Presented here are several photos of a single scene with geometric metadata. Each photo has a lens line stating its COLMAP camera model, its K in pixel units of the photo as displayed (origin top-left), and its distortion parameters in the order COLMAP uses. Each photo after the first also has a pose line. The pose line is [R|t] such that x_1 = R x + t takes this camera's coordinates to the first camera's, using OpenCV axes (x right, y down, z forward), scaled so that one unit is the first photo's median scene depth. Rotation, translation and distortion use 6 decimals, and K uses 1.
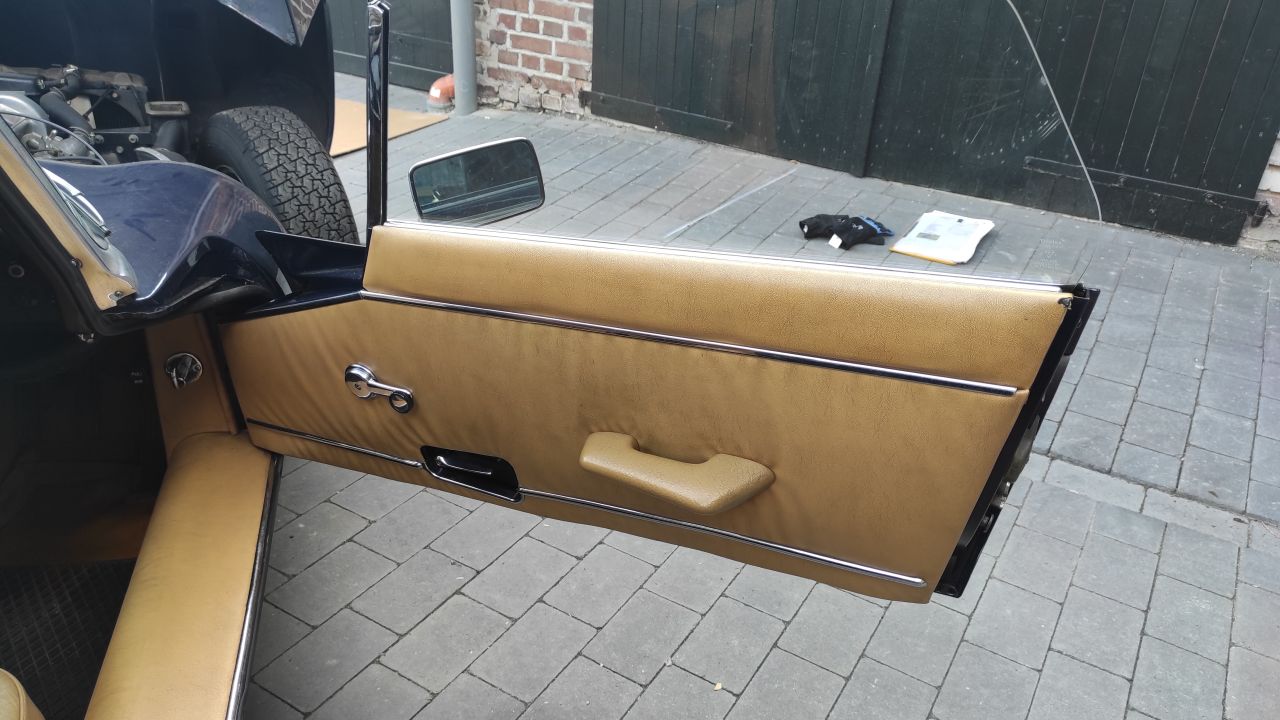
lens RADIAL K [[954.0, 0, 640.0], [0, 954.0, 360.0], [0, 0, 1]] dist [0.033510, -0.018011]
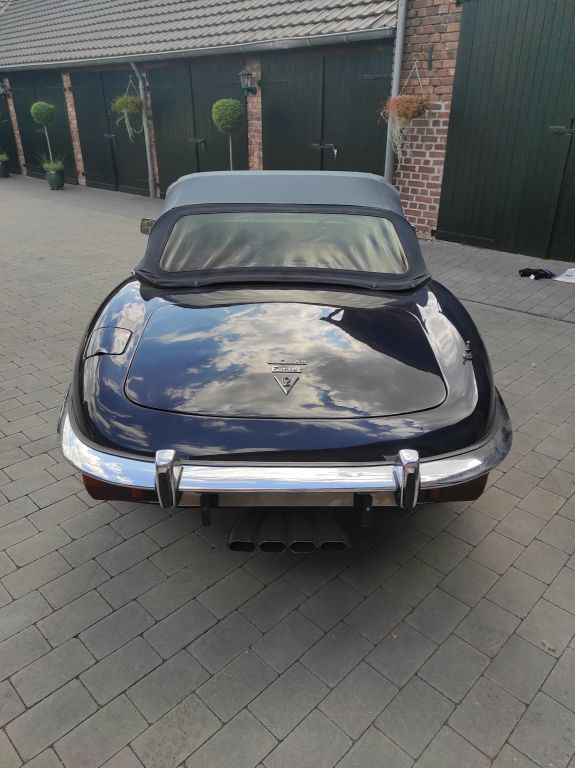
lens RADIAL K [[567.4, 0, 289.1], [0, 567.4, 384.7], [0, 0, 1]] dist [0.037178, -0.022416]
pose [[0.973865, 0.055332, -0.220283, -0.074983], [-0.066302, 0.996885, -0.042715, 0.226979], [0.217233, 0.056204, 0.974500, -0.561928]]
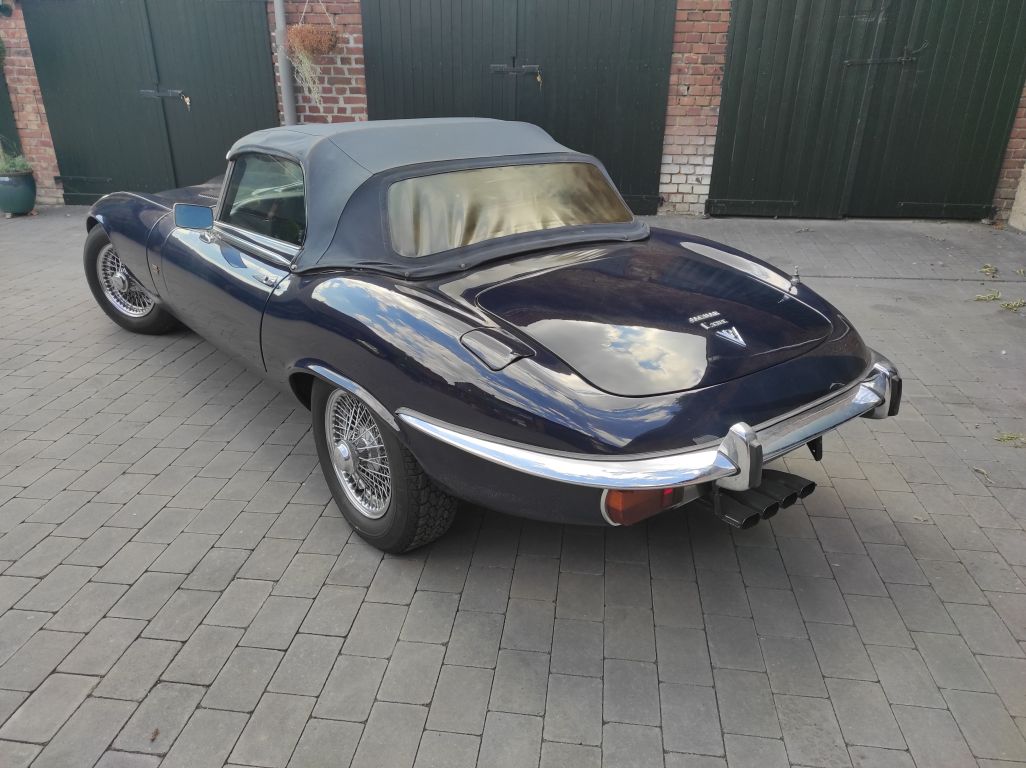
lens RADIAL K [[758.0, 0, 513.0], [0, 758.0, 384.0], [0, 0, 1]] dist [0.037178, -0.022416]
pose [[0.906530, -0.206202, 0.368354, -0.454088], [0.230141, 0.972914, -0.021753, 0.217817], [-0.353891, 0.104493, 0.929431, -0.573234]]
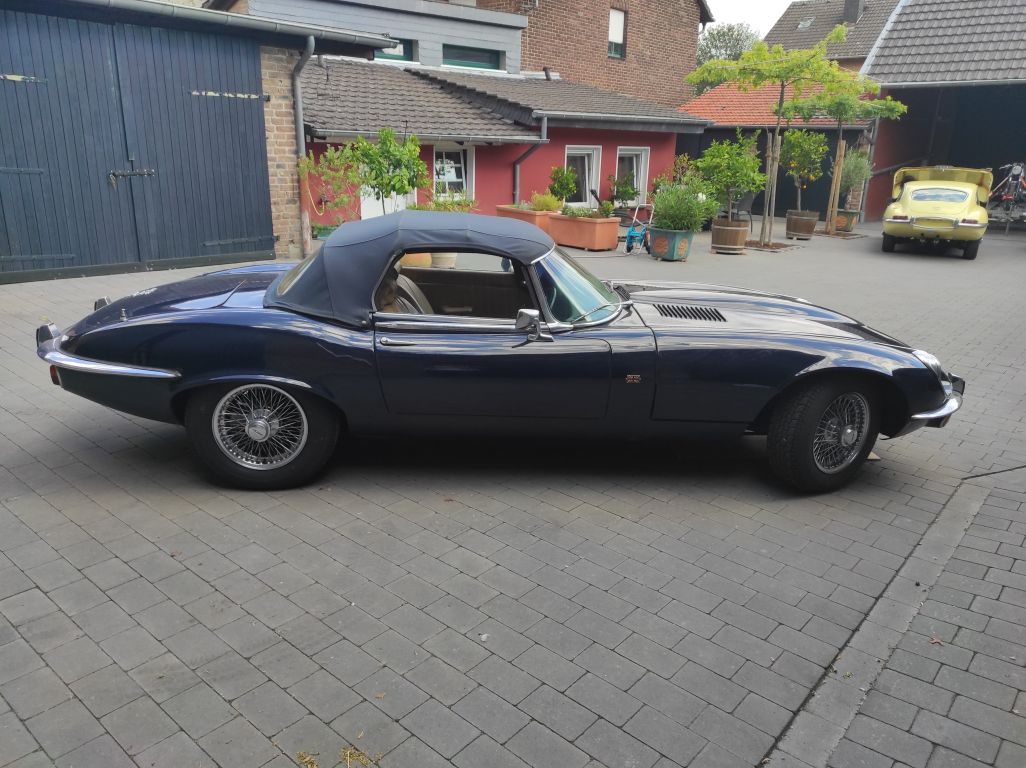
lens RADIAL K [[758.0, 0, 513.0], [0, 758.0, 384.0], [0, 0, 1]] dist [0.037178, -0.022416]
pose [[-0.156385, 0.243523, -0.957204, 0.643582], [-0.495560, 0.818972, 0.289318, -0.182401], [0.854379, 0.519597, -0.007395, 0.239363]]
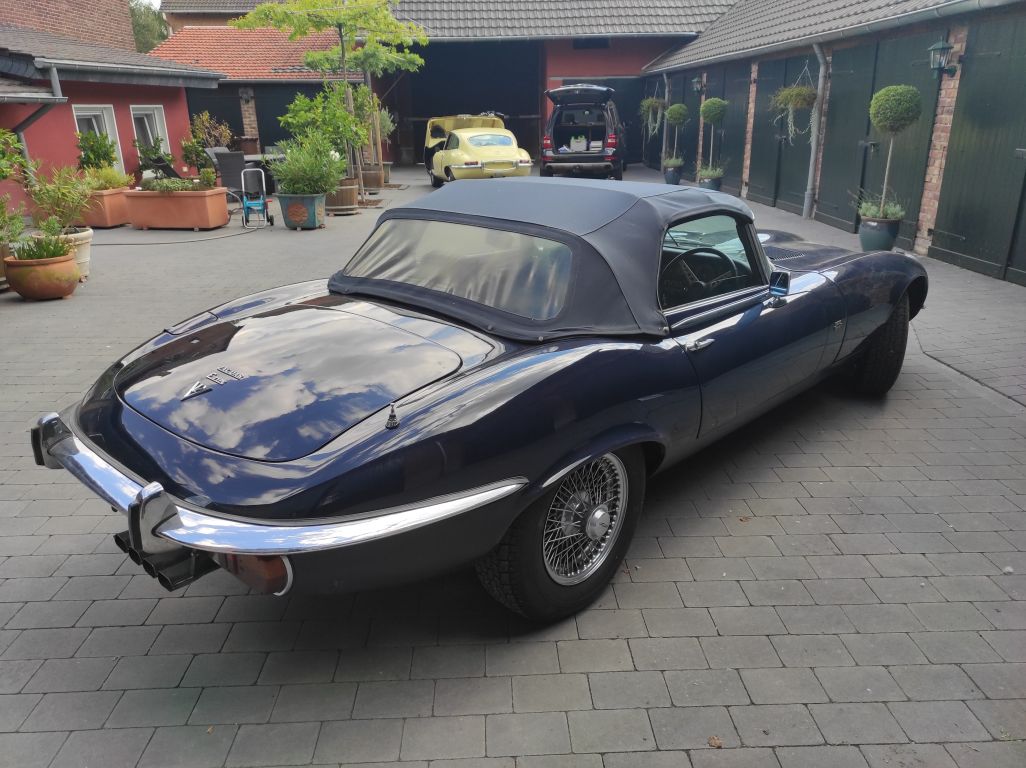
lens RADIAL K [[758.0, 0, 513.0], [0, 758.0, 384.0], [0, 0, 1]] dist [0.037178, -0.022416]
pose [[0.551488, 0.228450, -0.802291, 0.312873], [-0.357476, 0.933705, 0.020144, 0.129327], [0.753706, 0.275691, 0.596593, -0.329390]]
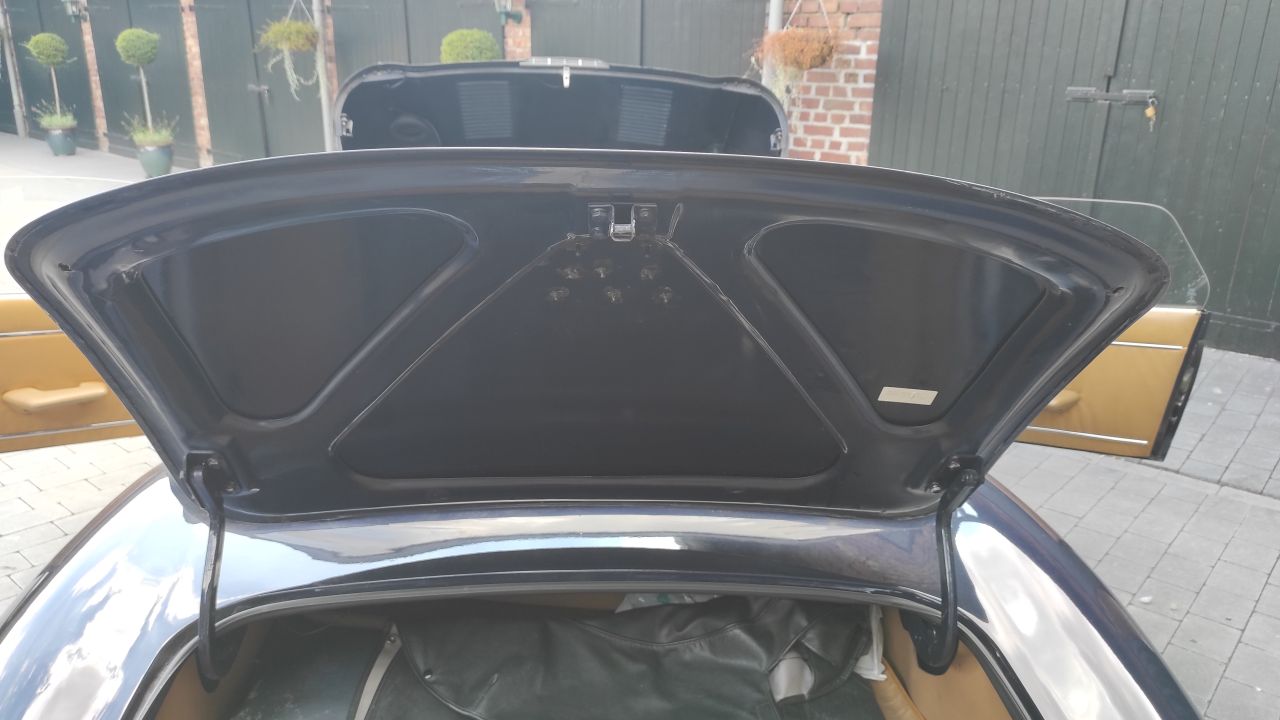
lens RADIAL K [[954.0, 0, 640.0], [0, 954.0, 360.0], [0, 0, 1]] dist [0.033510, -0.018011]
pose [[0.986780, 0.022513, -0.160496, -0.134152], [-0.052197, 0.981684, -0.183225, 0.123776], [0.153431, 0.189180, 0.969881, -0.366941]]
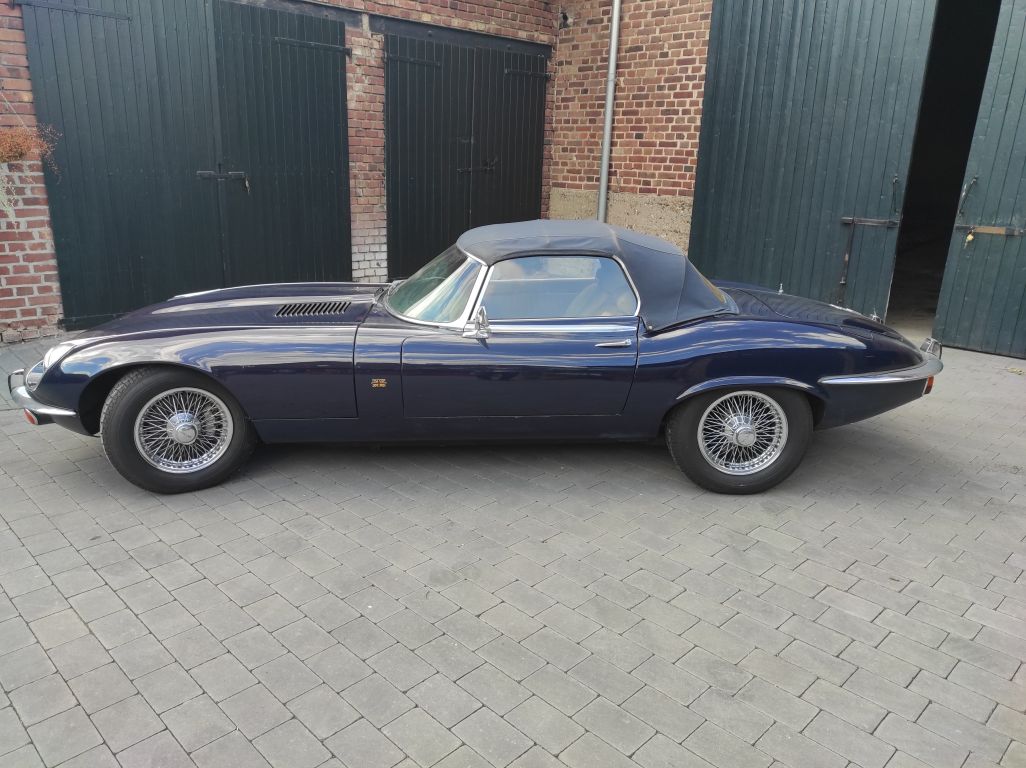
lens RADIAL K [[758.0, 0, 513.0], [0, 758.0, 384.0], [0, 0, 1]] dist [0.037178, -0.022416]
pose [[0.237757, -0.318571, 0.917597, -1.134982], [0.448569, 0.873927, 0.187182, -0.071199], [-0.861544, 0.367101, 0.350683, -0.135327]]
